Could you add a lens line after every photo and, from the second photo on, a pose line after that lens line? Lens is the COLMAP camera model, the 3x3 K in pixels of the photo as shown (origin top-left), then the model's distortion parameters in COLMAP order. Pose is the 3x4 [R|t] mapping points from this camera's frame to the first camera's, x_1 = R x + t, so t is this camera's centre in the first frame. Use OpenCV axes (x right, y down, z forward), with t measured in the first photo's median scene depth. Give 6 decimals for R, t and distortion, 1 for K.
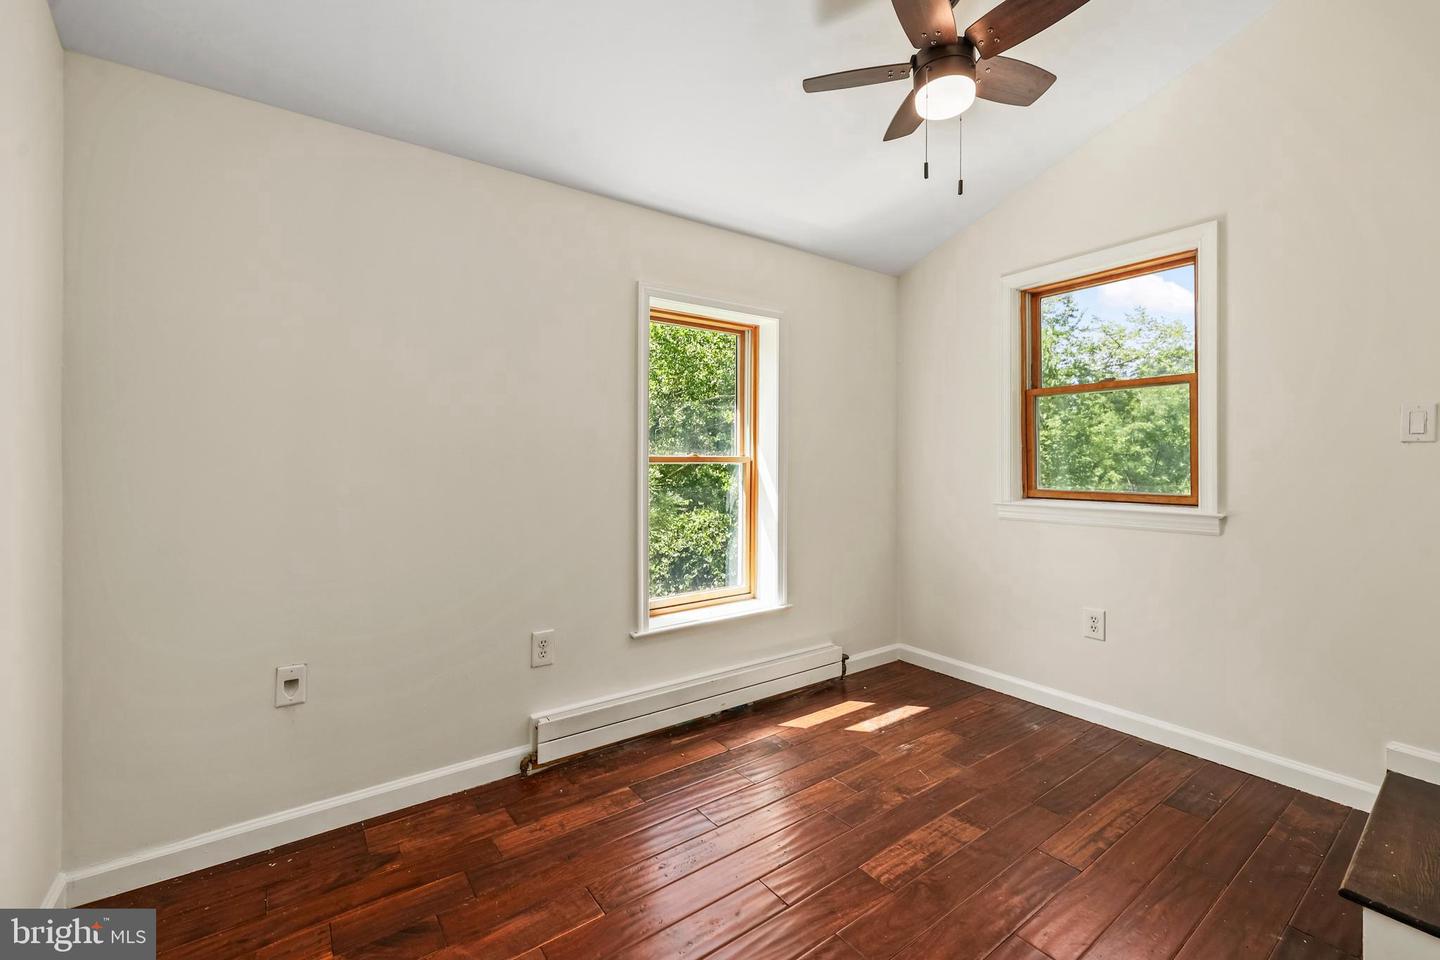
lens RADIAL K [[597.5, 0, 727.3], [0, 597.5, 455.4], [0, 0, 1]] dist [0.003864, 0.000223]
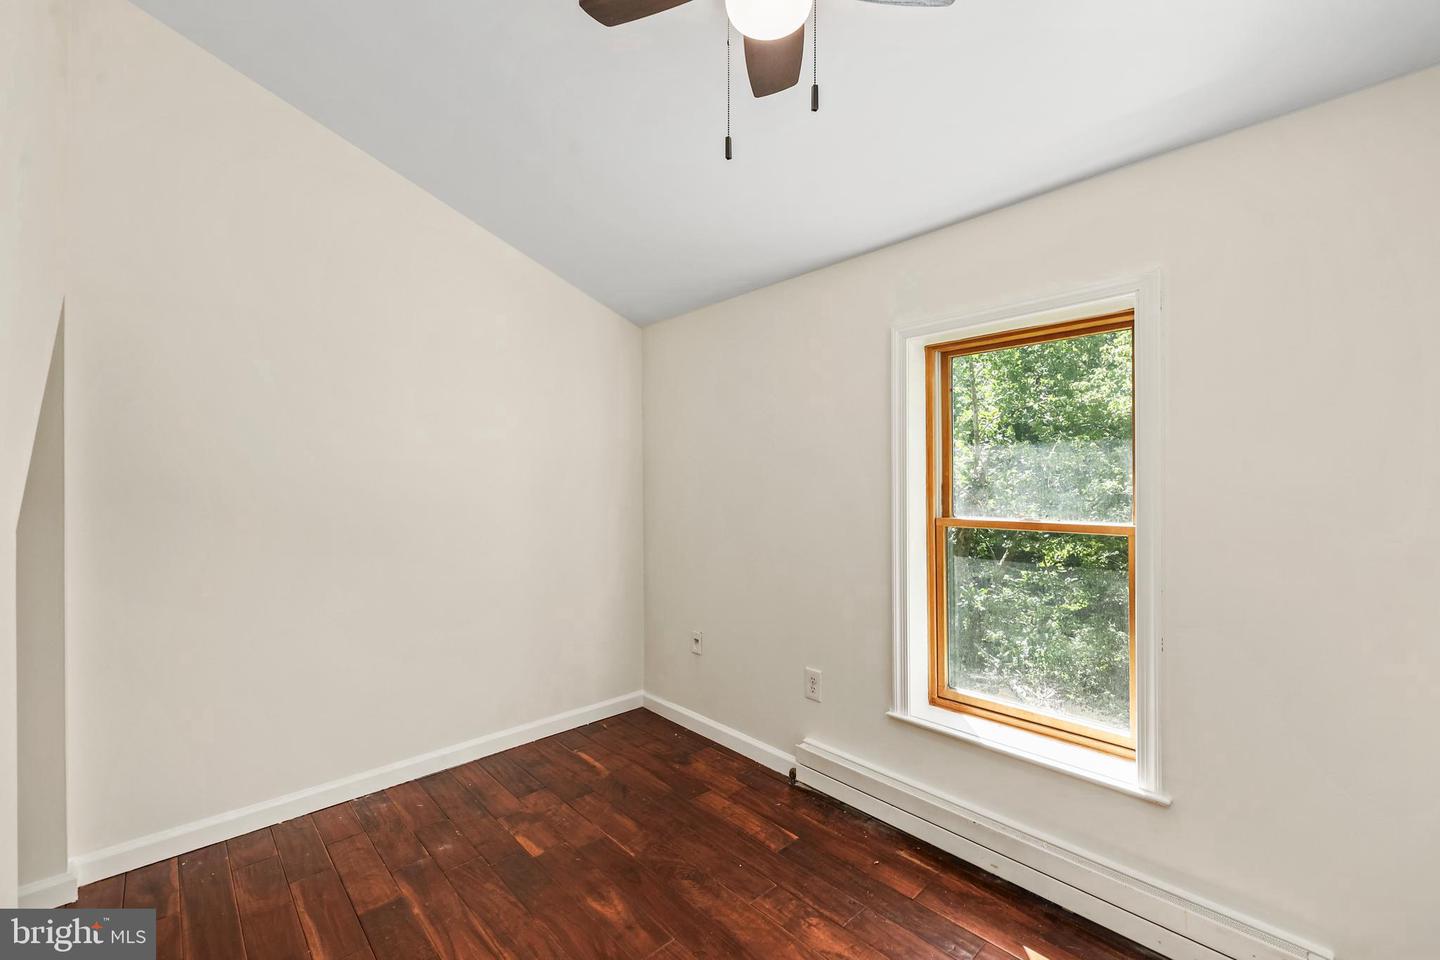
lens RADIAL K [[597.5, 0, 726.6], [0, 597.5, 478.3], [0, 0, 1]] dist [0.003864, 0.000223]
pose [[0.132393, -0.003780, -0.991190, 0.925585], [0.007240, 0.999970, -0.002847, -0.078392], [0.991171, -0.006799, 0.132416, 0.797909]]
